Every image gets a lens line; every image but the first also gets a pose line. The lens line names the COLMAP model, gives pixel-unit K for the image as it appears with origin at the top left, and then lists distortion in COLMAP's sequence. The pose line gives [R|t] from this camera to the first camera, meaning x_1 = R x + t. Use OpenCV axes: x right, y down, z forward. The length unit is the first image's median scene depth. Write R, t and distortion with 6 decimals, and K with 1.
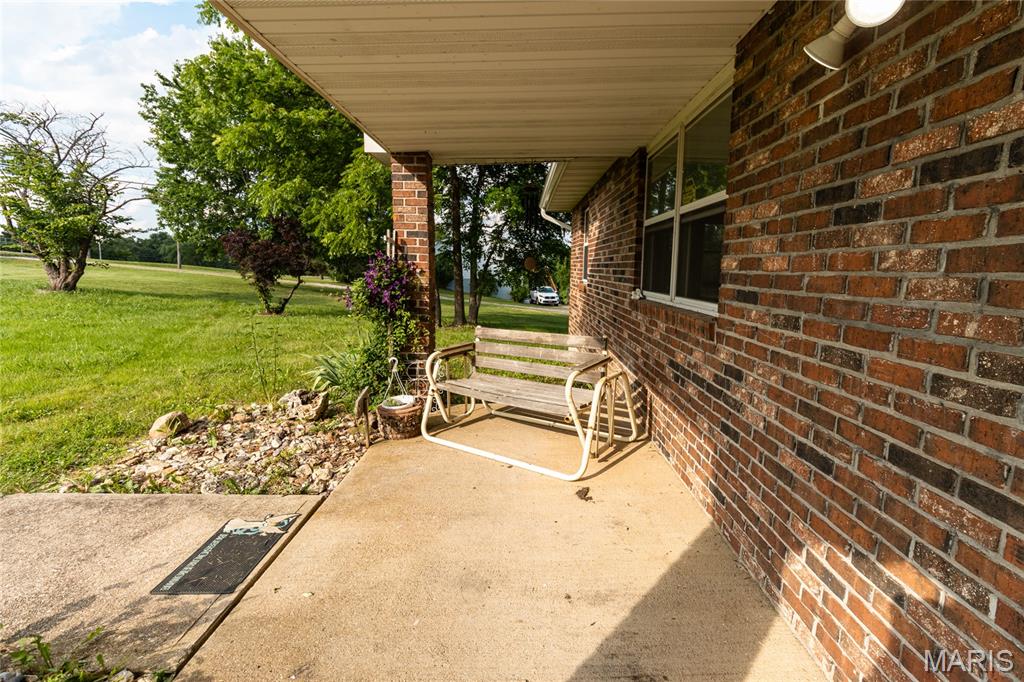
lens RADIAL K [[478.9, 0, 517.8], [0, 478.9, 340.5], [0, 0, 1]] dist [0.006163, 0.000826]
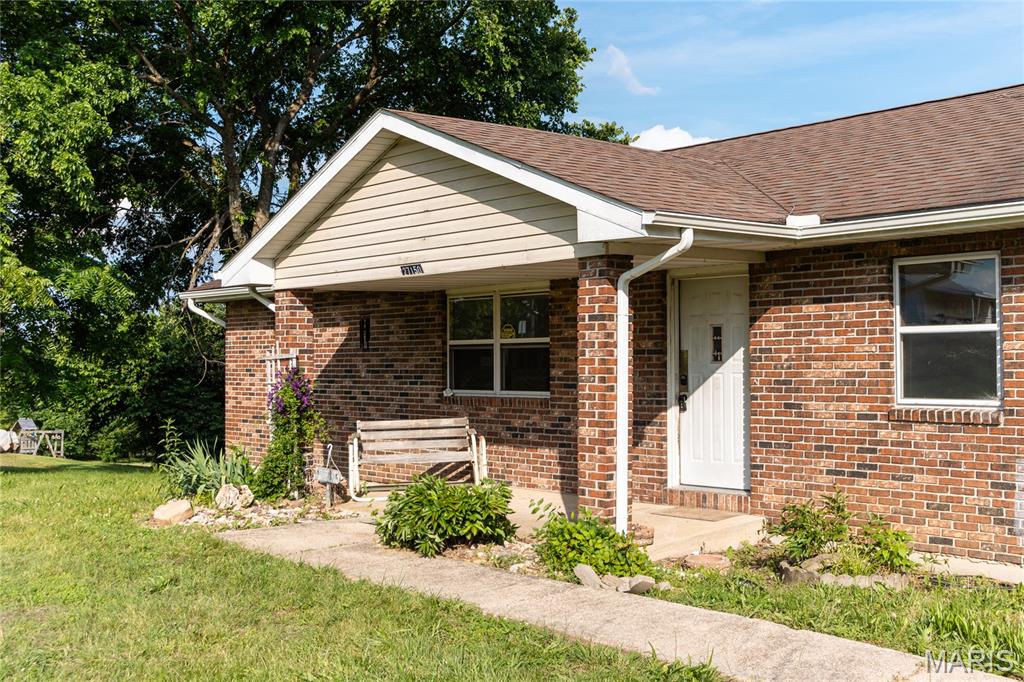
lens RADIAL K [[1111.4, 0, 510.1], [0, 1111.4, 345.9], [0, 0, 1]] dist [-0.059667, 0.000000]
pose [[0.725412, -0.007092, 0.688278, -1.866518], [0.117518, 0.986541, -0.113693, 0.160192], [-0.678209, 0.163360, 0.716482, -1.479311]]
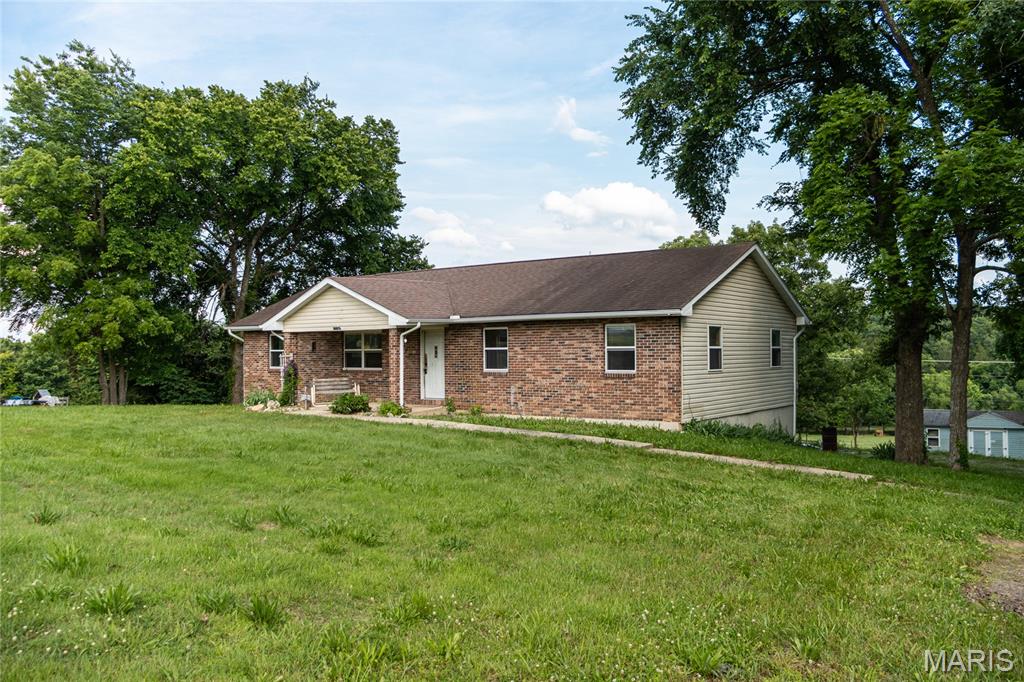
lens RADIAL K [[828.9, 0, 502.6], [0, 828.9, 338.1], [0, 0, 1]] dist [-0.096761, -0.026703]
pose [[0.596301, -0.008758, 0.802713, -4.262283], [0.136267, 0.986533, -0.090463, 0.427913], [-0.791111, 0.163327, 0.589464, -3.890607]]
